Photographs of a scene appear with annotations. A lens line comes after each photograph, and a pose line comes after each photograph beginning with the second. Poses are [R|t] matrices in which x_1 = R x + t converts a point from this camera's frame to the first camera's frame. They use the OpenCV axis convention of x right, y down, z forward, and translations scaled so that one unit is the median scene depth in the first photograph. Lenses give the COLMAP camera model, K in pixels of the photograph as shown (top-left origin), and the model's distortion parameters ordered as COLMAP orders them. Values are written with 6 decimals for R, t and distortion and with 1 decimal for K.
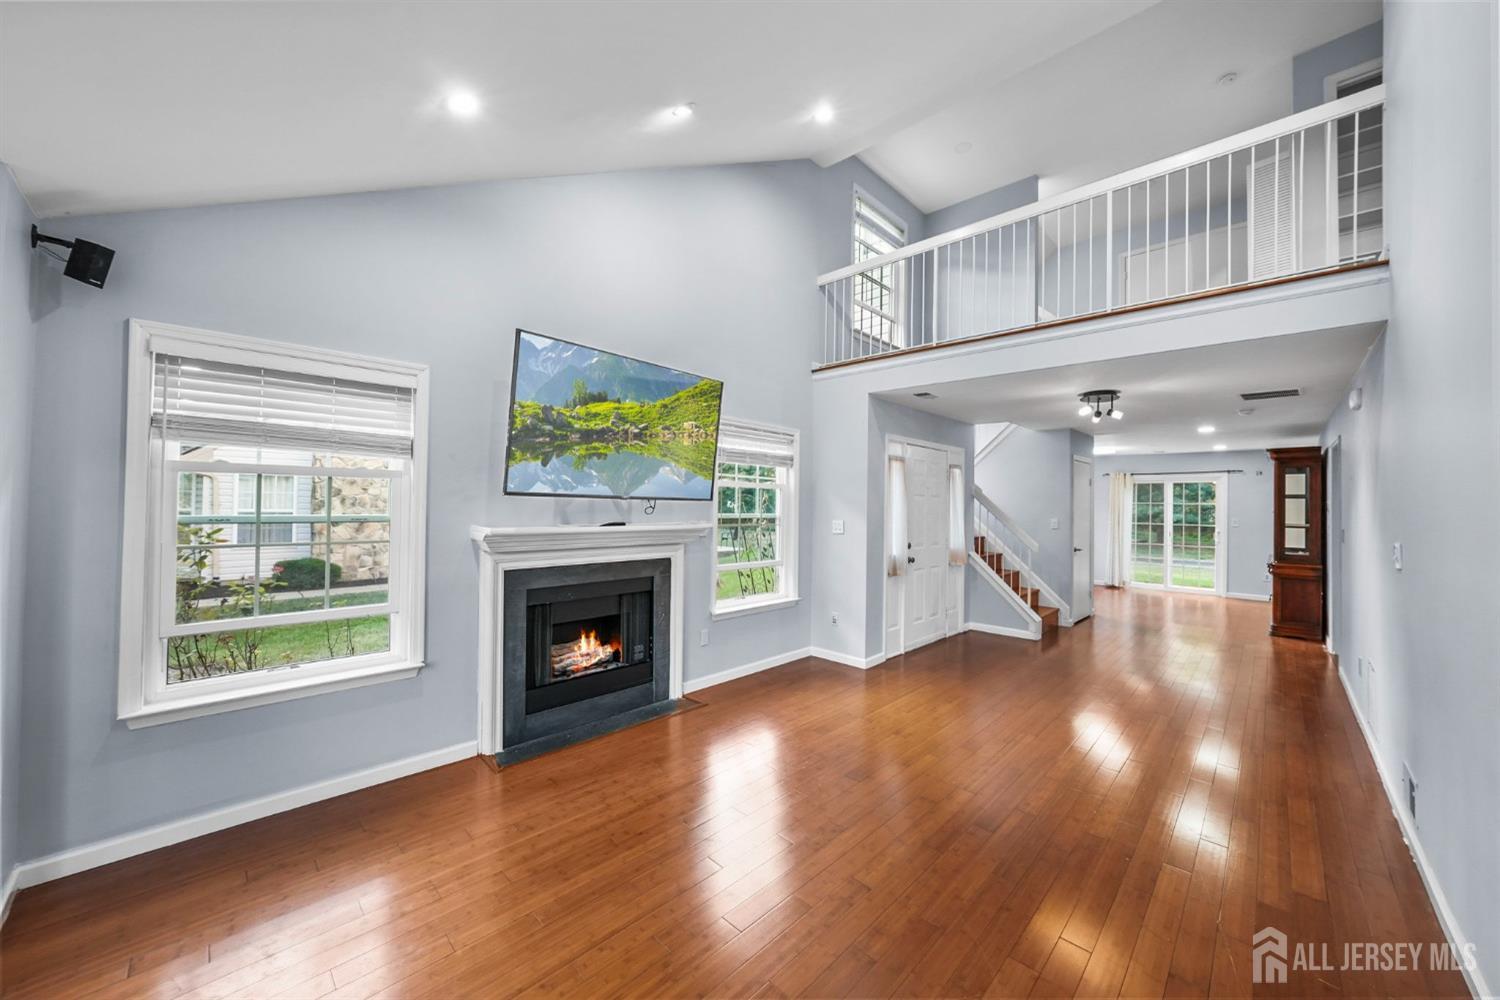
lens RADIAL K [[559.8, 0, 750.0], [0, 559.8, 500.0], [0, 0, 1]] dist [-0.014991, 0.000072]
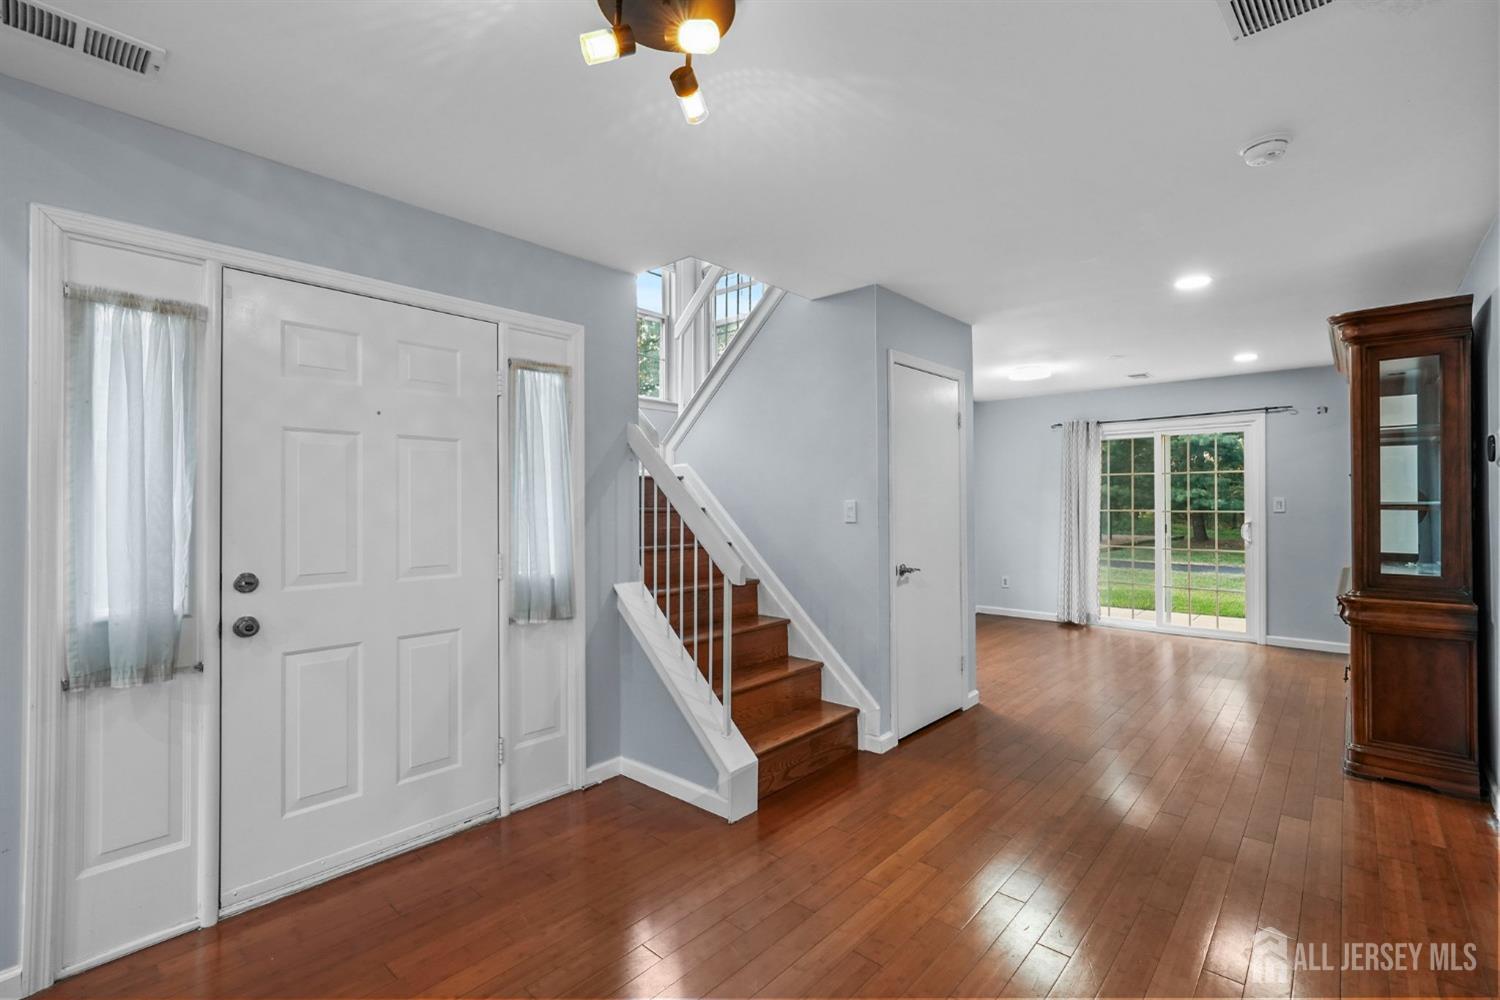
lens RADIAL K [[661.8, 0, 766.0], [0, 661.8, 497.4], [0, 0, 1]] dist [-0.001902, 0.000353]
pose [[0.999242, -0.017987, 0.034518, 0.589998], [0.017860, 0.999833, 0.003993, 0.036751], [-0.034584, -0.003373, 0.999396, 0.623094]]
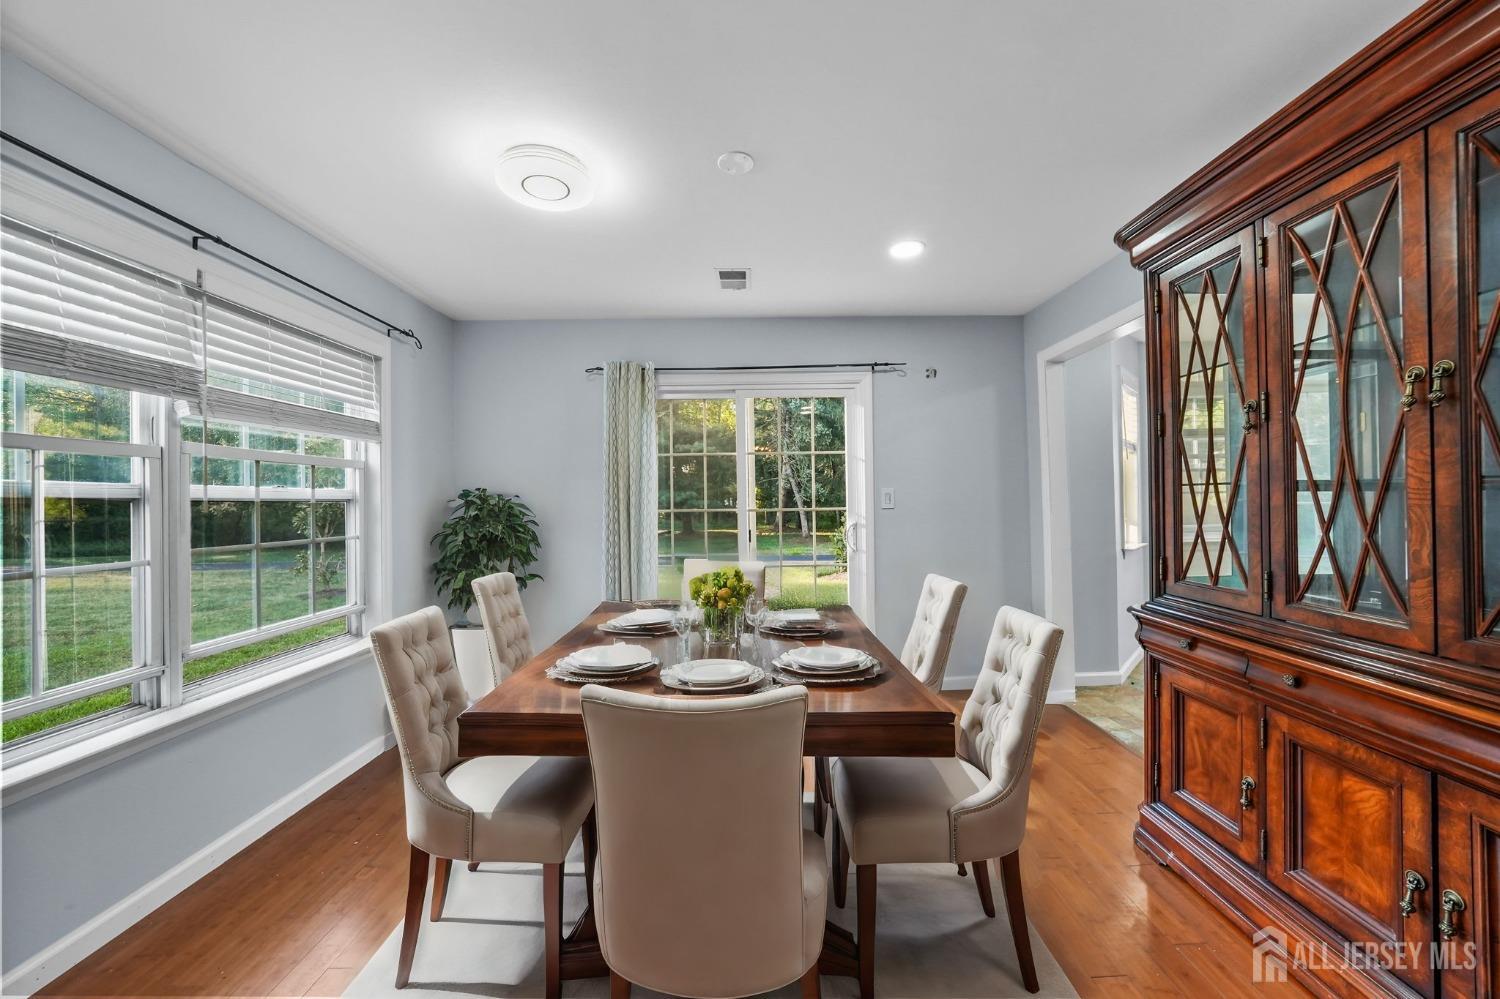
lens RADIAL K [[523.1, 0, 758.1], [0, 523.1, 497.9], [0, 0, 1]] dist [-0.001024, 0.000048]
pose [[0.719297, -0.022472, 0.694339, 0.906092], [0.018193, 0.999743, 0.013510, 0.055186], [-0.694464, 0.002915, 0.719522, 1.299438]]
